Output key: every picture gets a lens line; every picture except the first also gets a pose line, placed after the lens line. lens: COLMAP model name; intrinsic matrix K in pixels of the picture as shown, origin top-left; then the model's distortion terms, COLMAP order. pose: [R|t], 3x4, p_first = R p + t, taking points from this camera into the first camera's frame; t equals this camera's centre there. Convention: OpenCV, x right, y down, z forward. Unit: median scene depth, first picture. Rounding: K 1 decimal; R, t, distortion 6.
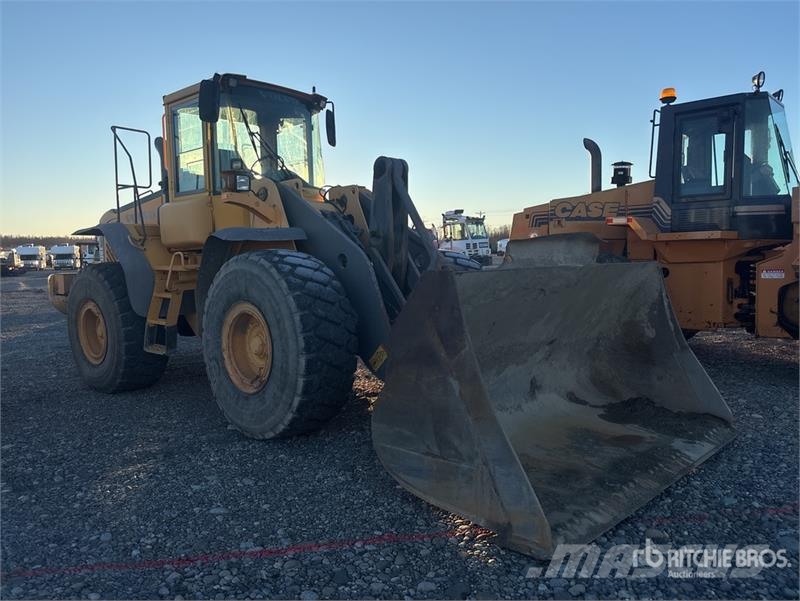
lens RADIAL K [[605.5, 0, 400.0], [0, 605.5, 300.5], [0, 0, 1]] dist [0.069589, -0.084927]
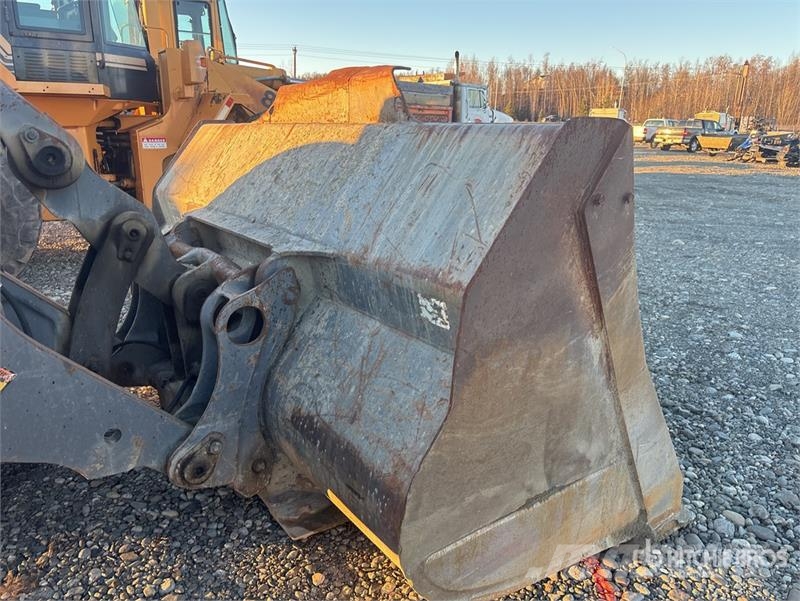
lens RADIAL K [[605.5, 0, 400.0], [0, 605.5, 300.5], [0, 0, 1]] dist [0.069589, -0.084927]
pose [[0.178337, -0.249288, 0.951867, -0.299423], [0.056429, 0.968374, 0.243039, -0.026947], [-0.982350, 0.010371, 0.186764, 0.734055]]
